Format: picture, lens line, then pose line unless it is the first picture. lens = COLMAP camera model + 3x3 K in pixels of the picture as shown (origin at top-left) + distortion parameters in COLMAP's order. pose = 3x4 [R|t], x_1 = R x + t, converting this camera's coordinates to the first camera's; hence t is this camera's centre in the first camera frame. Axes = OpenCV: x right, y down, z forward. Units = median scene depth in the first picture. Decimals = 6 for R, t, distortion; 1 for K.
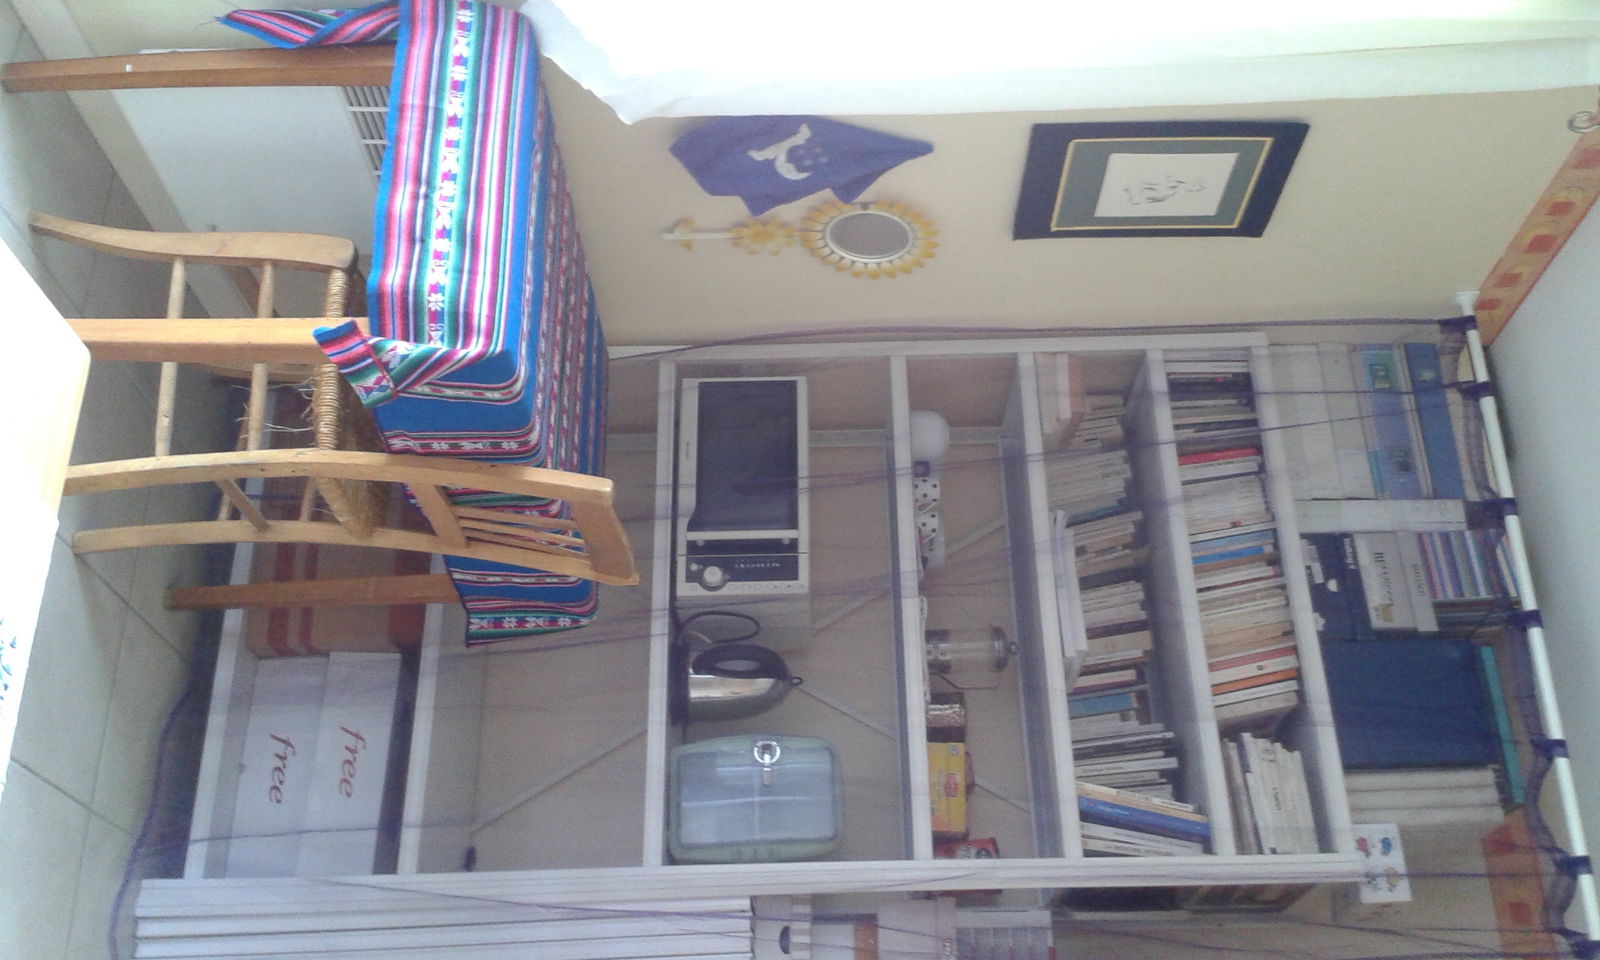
lens RADIAL K [[1570.2, 0, 804.9], [0, 1570.2, 480.4], [0, 0, 1]] dist [0.048529, 0.000000]
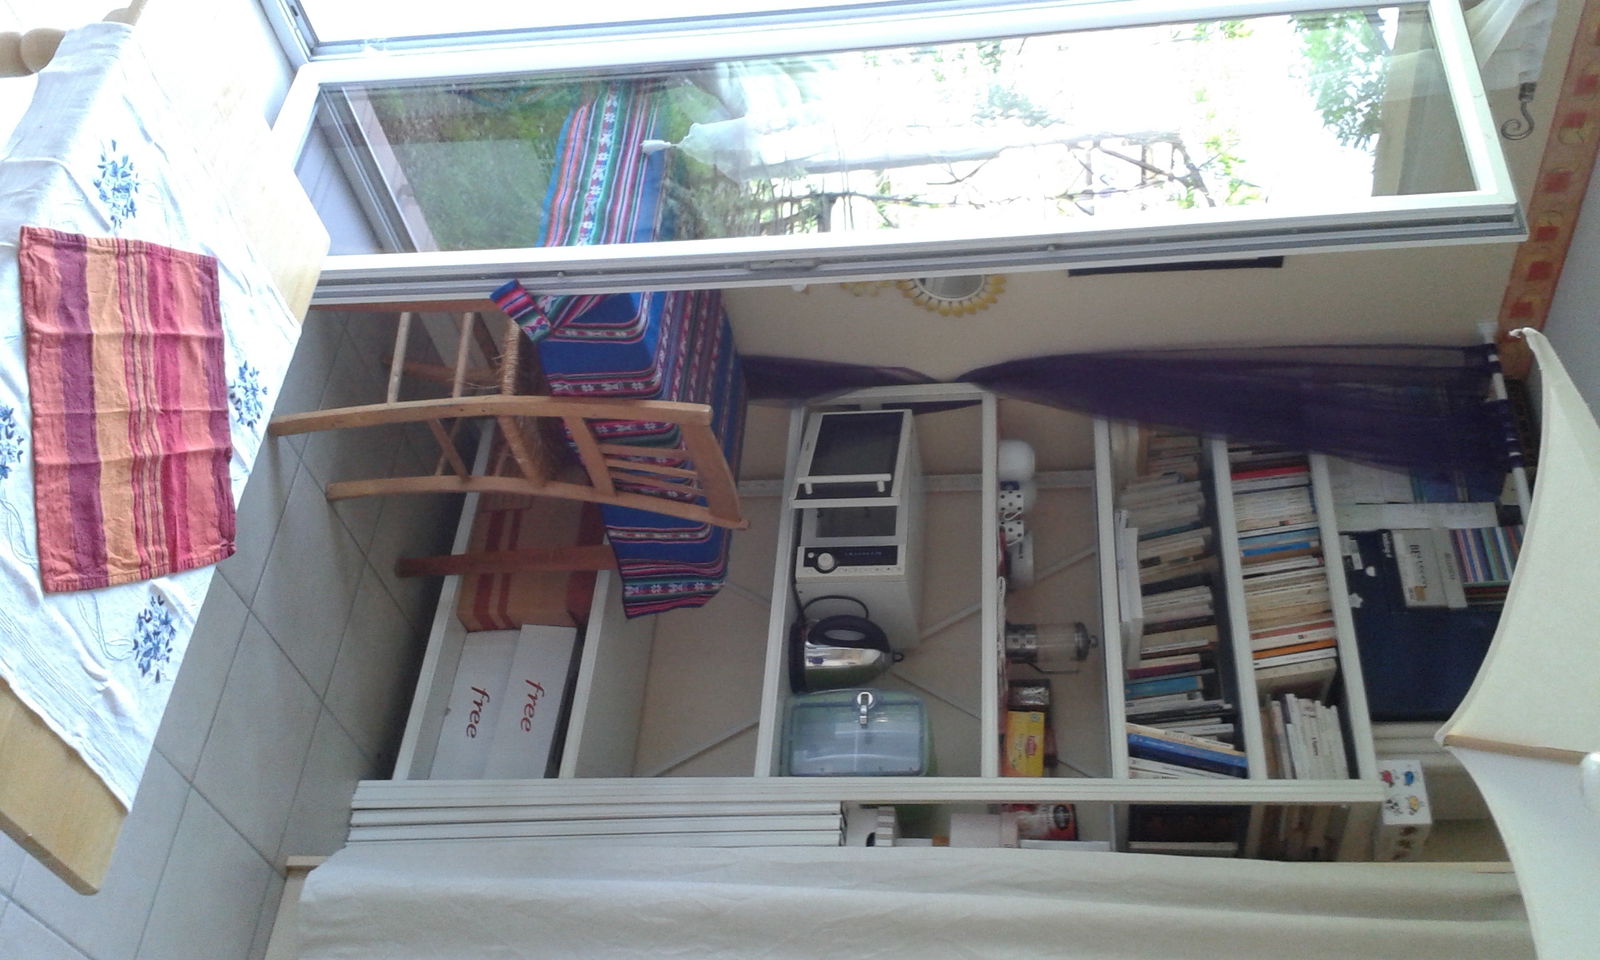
lens RADIAL K [[1570.2, 0, 797.6], [0, 1570.2, 479.4], [0, 0, 1]] dist [0.048529, 0.000000]
pose [[0.985382, -0.013276, -0.169844, 0.127267], [-0.017700, 0.983585, -0.179577, 0.219492], [0.169440, 0.179959, 0.968971, -0.184636]]
